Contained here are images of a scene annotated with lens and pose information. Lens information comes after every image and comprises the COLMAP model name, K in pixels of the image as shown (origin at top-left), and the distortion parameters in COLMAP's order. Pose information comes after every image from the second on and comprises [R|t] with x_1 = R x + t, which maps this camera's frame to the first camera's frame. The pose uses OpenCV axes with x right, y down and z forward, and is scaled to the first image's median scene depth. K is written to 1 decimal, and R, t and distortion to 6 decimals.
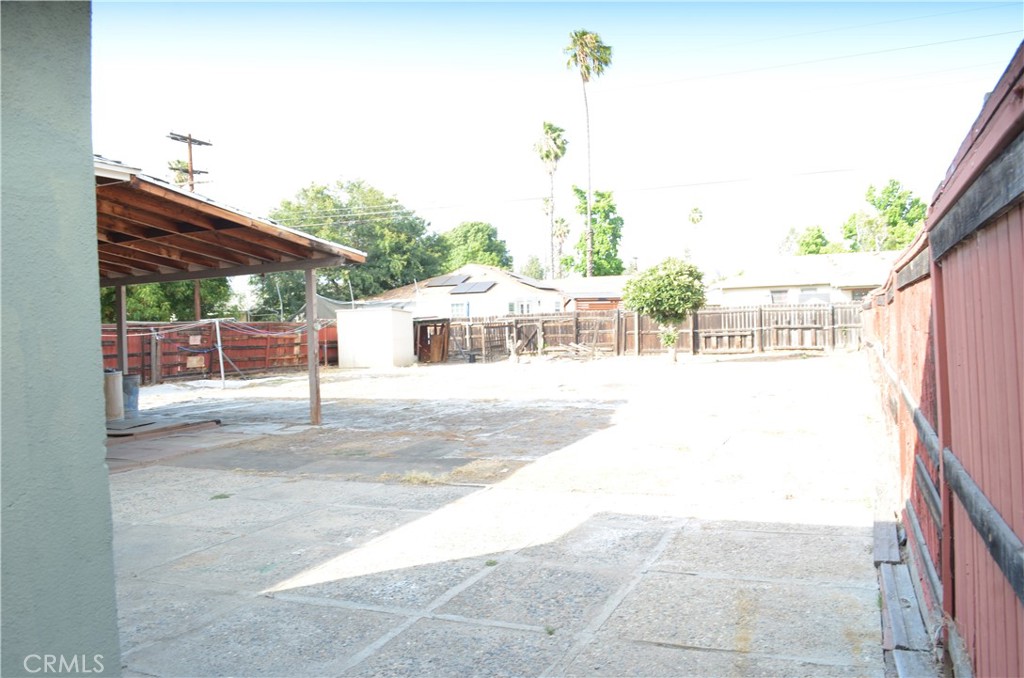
lens RADIAL K [[810.9, 0, 519.7], [0, 810.9, 341.2], [0, 0, 1]] dist [-0.077521, 0.007950]
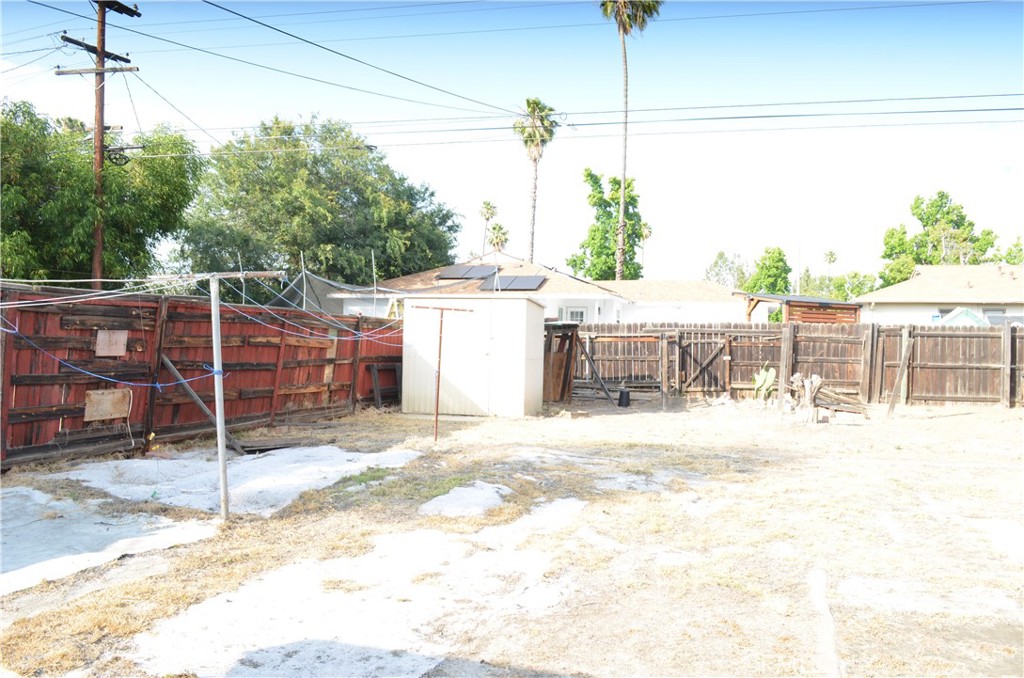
lens RADIAL K [[810.9, 0, 507.4], [0, 810.9, 339.8], [0, 0, 1]] dist [-0.077521, 0.007950]
pose [[0.992417, 0.047998, 0.113160, -0.160655], [-0.045575, 0.998675, -0.023909, -0.001486], [-0.114157, 0.018571, 0.993289, 0.373050]]
